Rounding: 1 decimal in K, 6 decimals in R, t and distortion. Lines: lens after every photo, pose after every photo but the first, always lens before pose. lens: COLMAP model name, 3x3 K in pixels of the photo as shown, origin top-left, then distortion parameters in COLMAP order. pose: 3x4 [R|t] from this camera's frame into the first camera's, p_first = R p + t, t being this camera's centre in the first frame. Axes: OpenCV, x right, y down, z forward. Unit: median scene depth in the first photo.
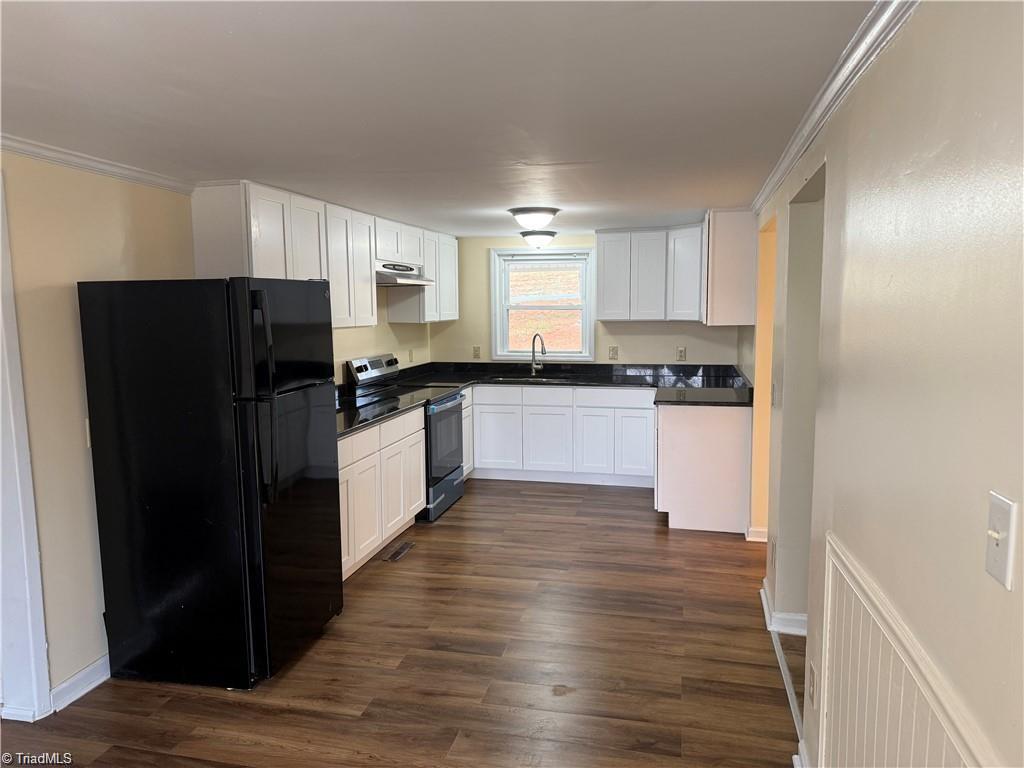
lens RADIAL K [[719.0, 0, 513.9], [0, 719.0, 387.2], [0, 0, 1]] dist [0.133792, -0.216062]
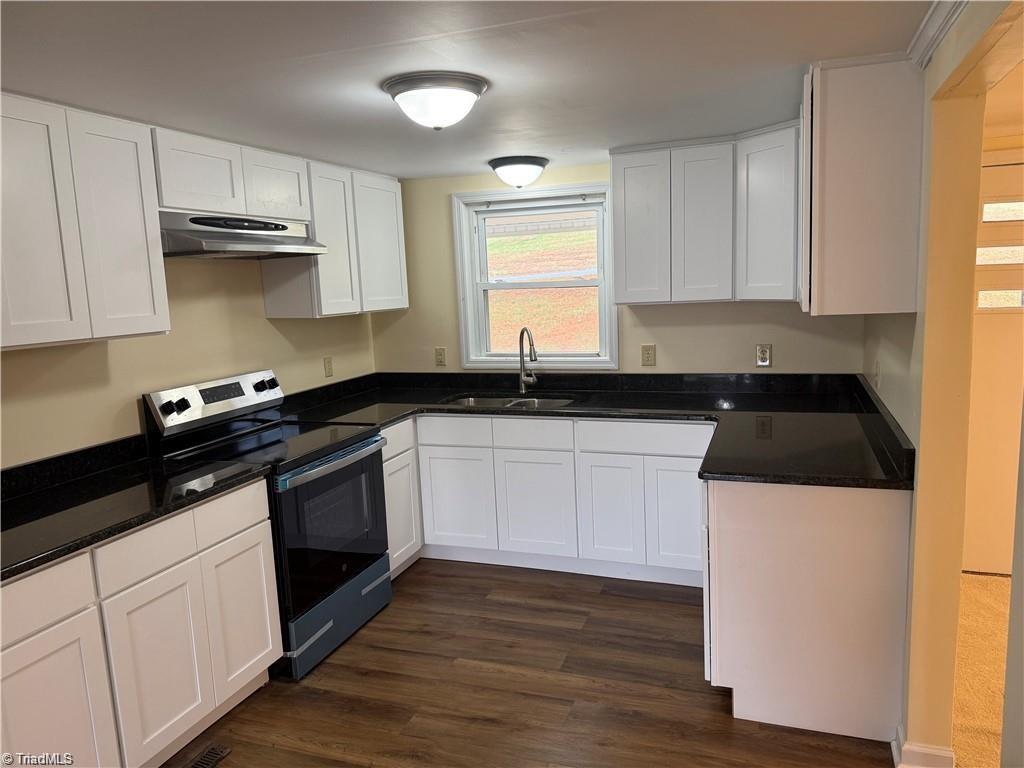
lens RADIAL K [[719.0, 0, 513.9], [0, 719.0, 387.2], [0, 0, 1]] dist [0.133792, -0.216062]
pose [[0.992246, -0.016107, -0.123245, 0.105075], [0.020280, 0.999260, 0.032678, -0.045538], [0.122628, -0.034924, 0.991838, 0.397623]]
